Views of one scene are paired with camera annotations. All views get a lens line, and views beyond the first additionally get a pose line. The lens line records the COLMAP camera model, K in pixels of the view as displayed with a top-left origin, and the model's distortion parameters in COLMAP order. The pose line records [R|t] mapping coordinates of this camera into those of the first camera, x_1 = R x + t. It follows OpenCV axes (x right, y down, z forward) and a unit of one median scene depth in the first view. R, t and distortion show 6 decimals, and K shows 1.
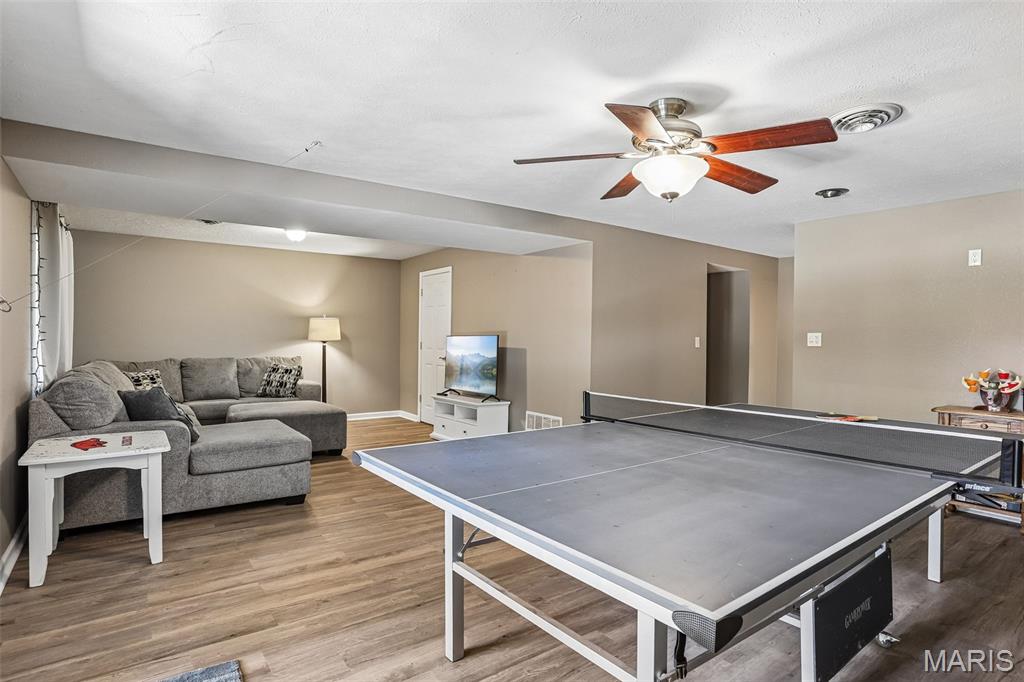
lens RADIAL K [[515.3, 0, 505.7], [0, 515.3, 339.3], [0, 0, 1]] dist [-0.073008, 0.032369]
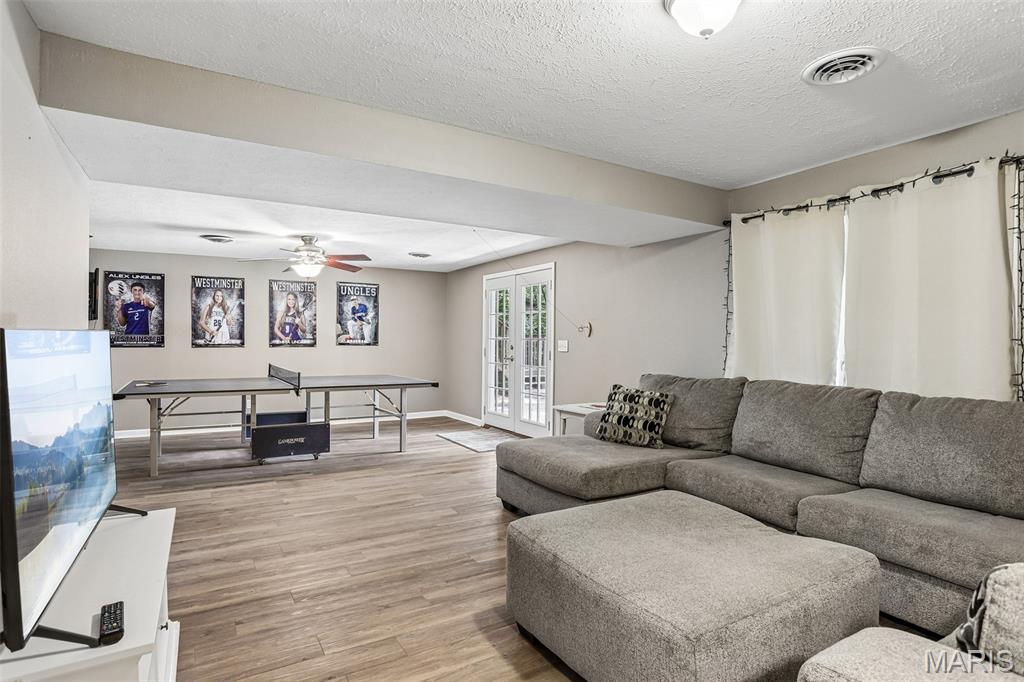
lens RADIAL K [[515.3, 0, 505.7], [0, 515.3, 339.3], [0, 0, 1]] dist [-0.073008, 0.032369]
pose [[-0.994412, 0.003575, 0.105509, -0.501826], [0.002630, 0.999955, -0.009092, 0.016257], [-0.105537, -0.008764, -0.994377, 1.961495]]
